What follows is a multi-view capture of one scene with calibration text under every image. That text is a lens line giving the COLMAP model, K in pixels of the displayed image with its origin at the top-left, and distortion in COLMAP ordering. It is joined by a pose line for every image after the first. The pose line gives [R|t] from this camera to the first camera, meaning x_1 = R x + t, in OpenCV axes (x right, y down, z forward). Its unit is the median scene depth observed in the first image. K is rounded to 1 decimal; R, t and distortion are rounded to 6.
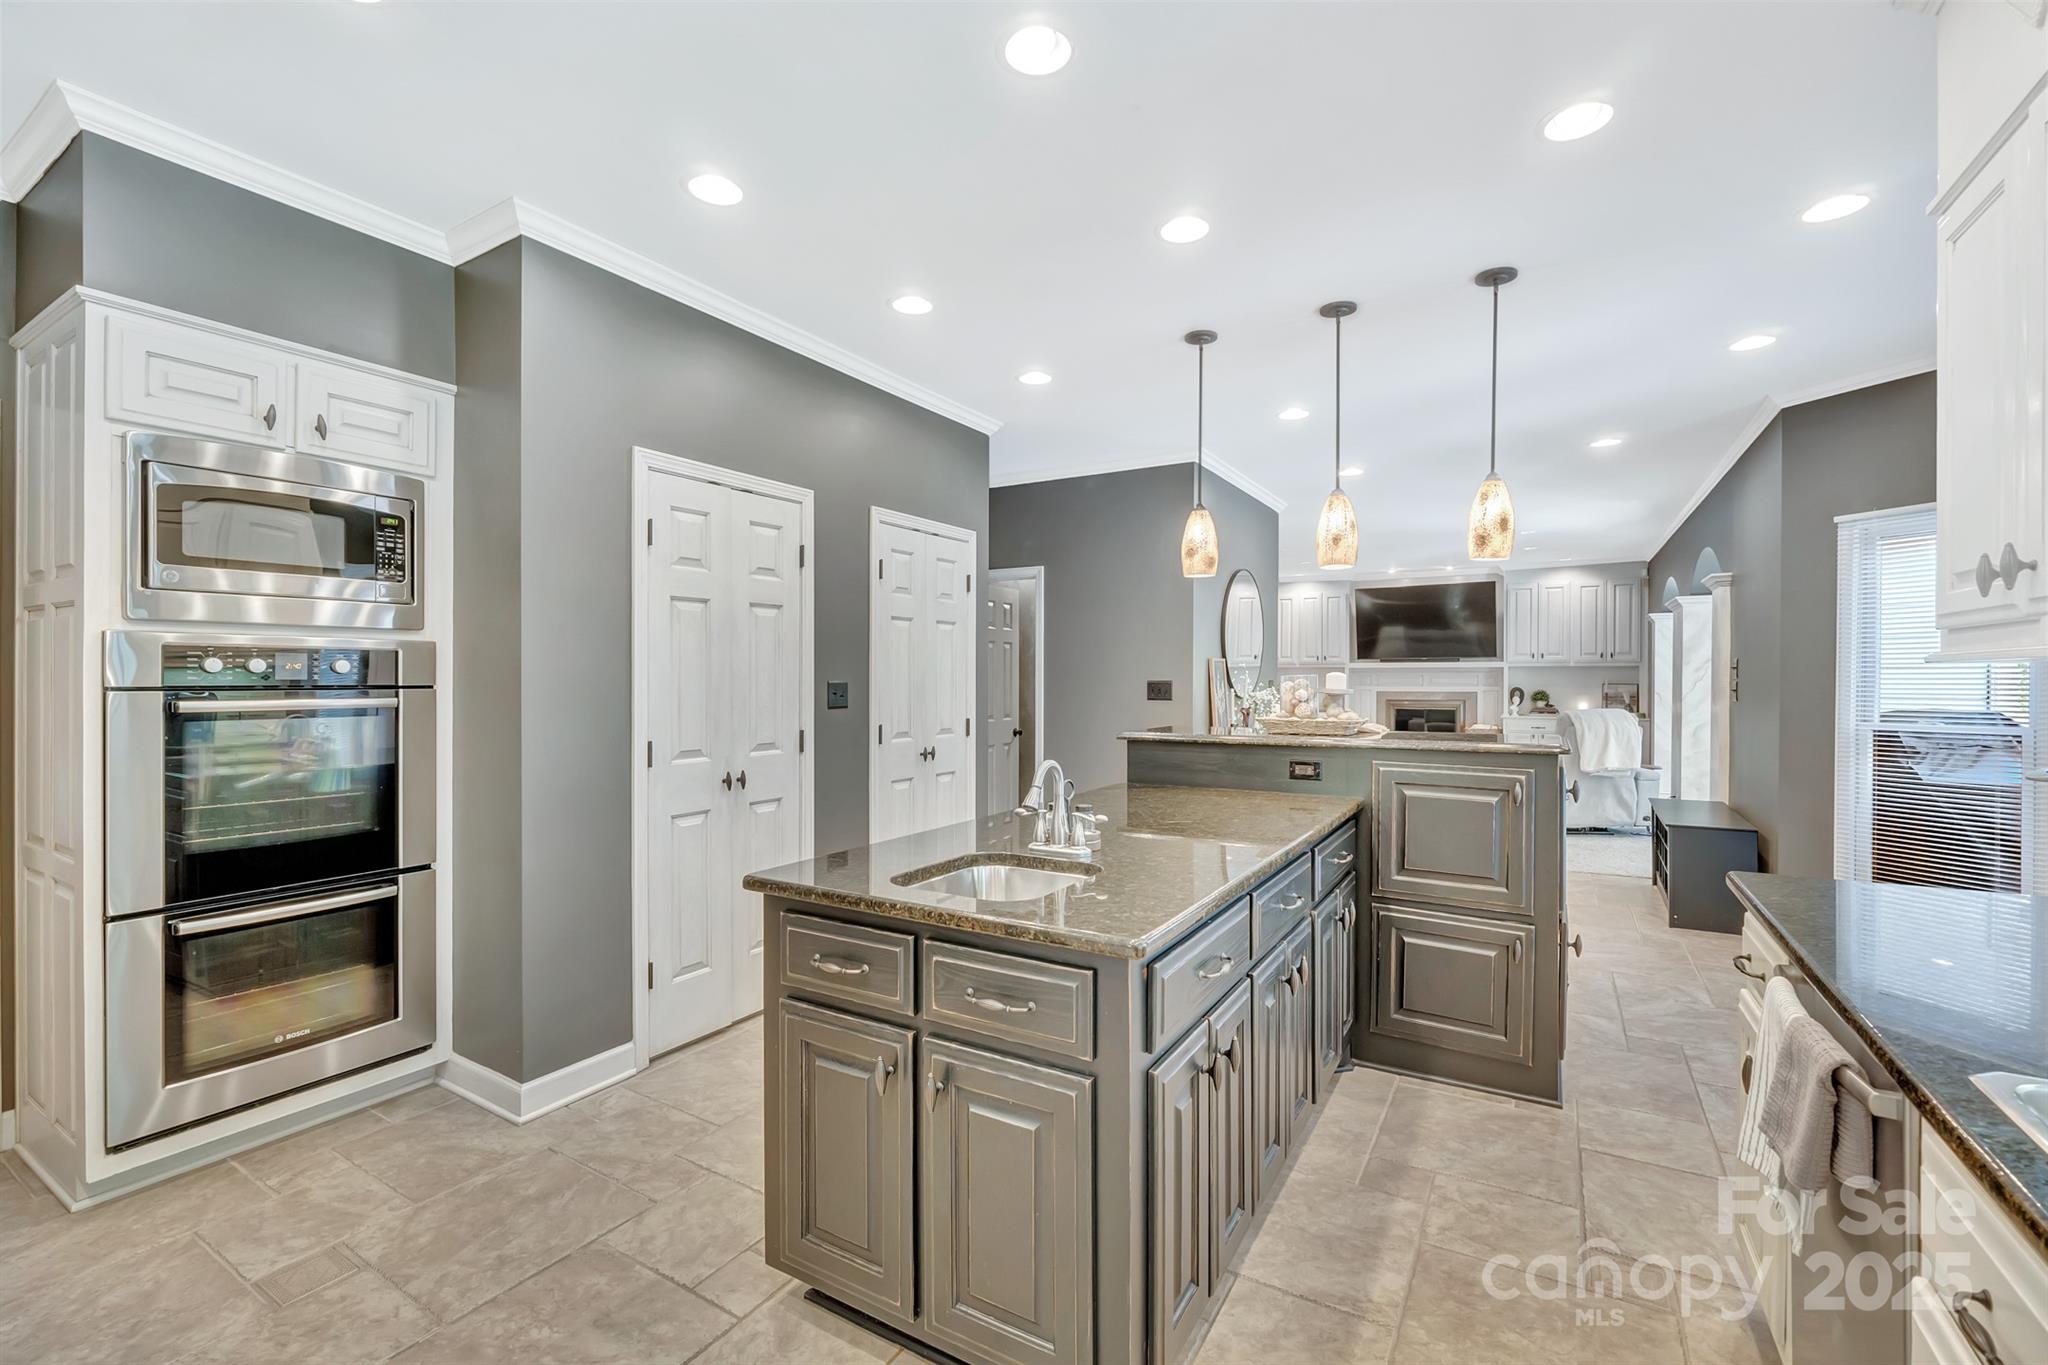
lens RADIAL K [[873.0, 0, 1019.4], [0, 873.0, 684.7], [0, 0, 1]] dist [-0.003878, -0.000778]
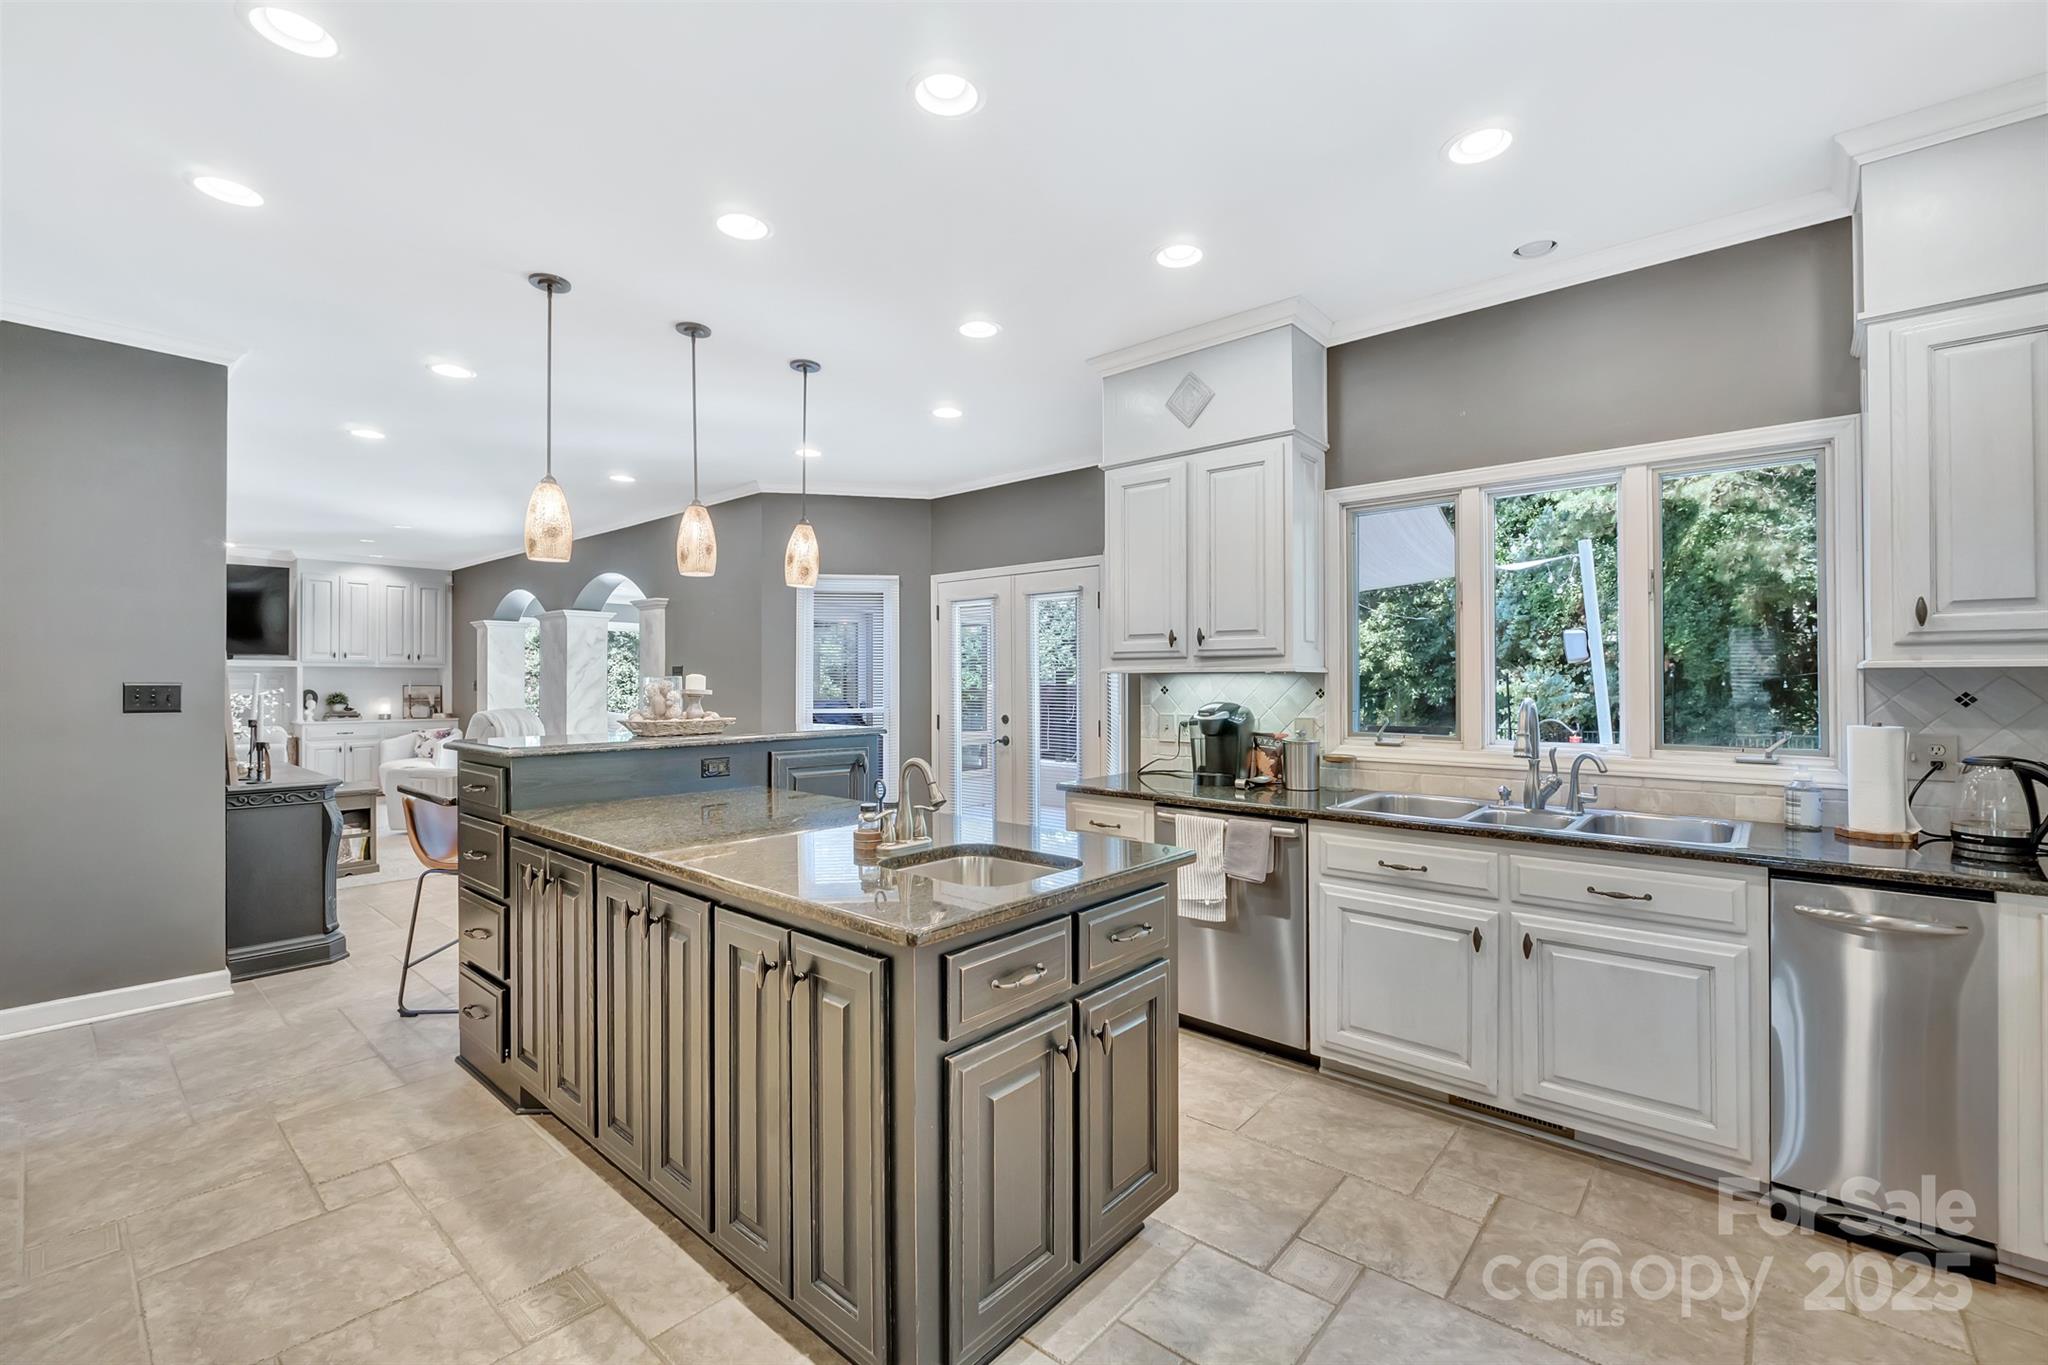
lens RADIAL K [[873.0, 0, 1023.1], [0, 873.0, 678.1], [0, 0, 1]] dist [-0.003878, -0.000778]
pose [[0.157648, 0.004711, 0.987484, -0.207494], [0.004089, 0.999977, -0.005424, -0.001049], [-0.987487, 0.004893, 0.157625, 0.150339]]
